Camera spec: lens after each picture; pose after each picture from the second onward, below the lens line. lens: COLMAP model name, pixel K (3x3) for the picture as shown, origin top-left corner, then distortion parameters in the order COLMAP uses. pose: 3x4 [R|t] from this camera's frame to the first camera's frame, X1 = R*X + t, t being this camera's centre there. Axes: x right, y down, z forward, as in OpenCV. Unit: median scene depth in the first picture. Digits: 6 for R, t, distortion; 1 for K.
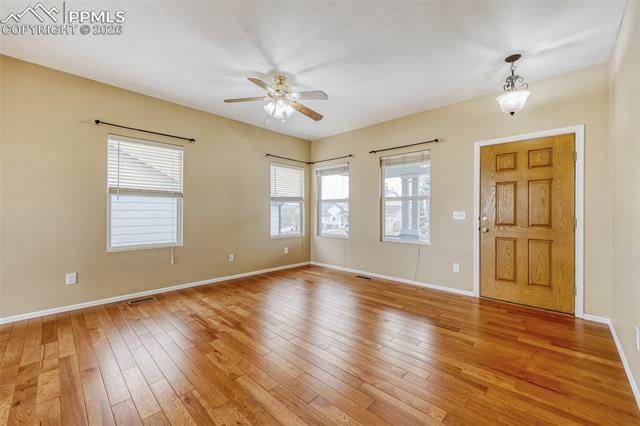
lens RADIAL K [[256.1, 0, 320.0], [0, 256.1, 213.0], [0, 0, 1]] dist [0.000006, 0.000016]
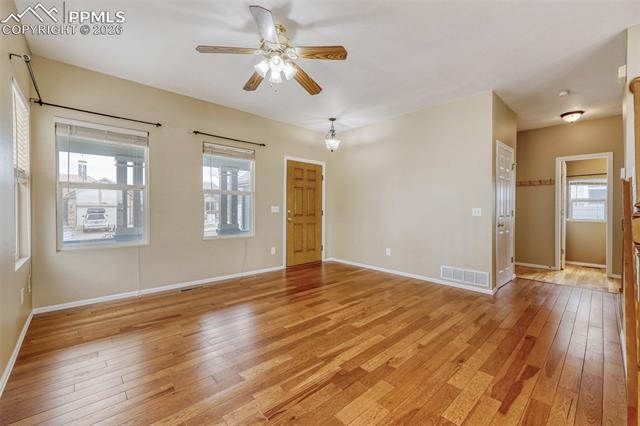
lens RADIAL K [[270.3, 0, 323.4], [0, 270.3, 209.9], [0, 0, 1]] dist [-0.001204, -0.000184]
pose [[0.053418, -0.007145, 0.998547, -0.880400], [-0.004261, 0.999964, 0.007383, 0.001849], [-0.998563, -0.004650, 0.053385, 0.764945]]
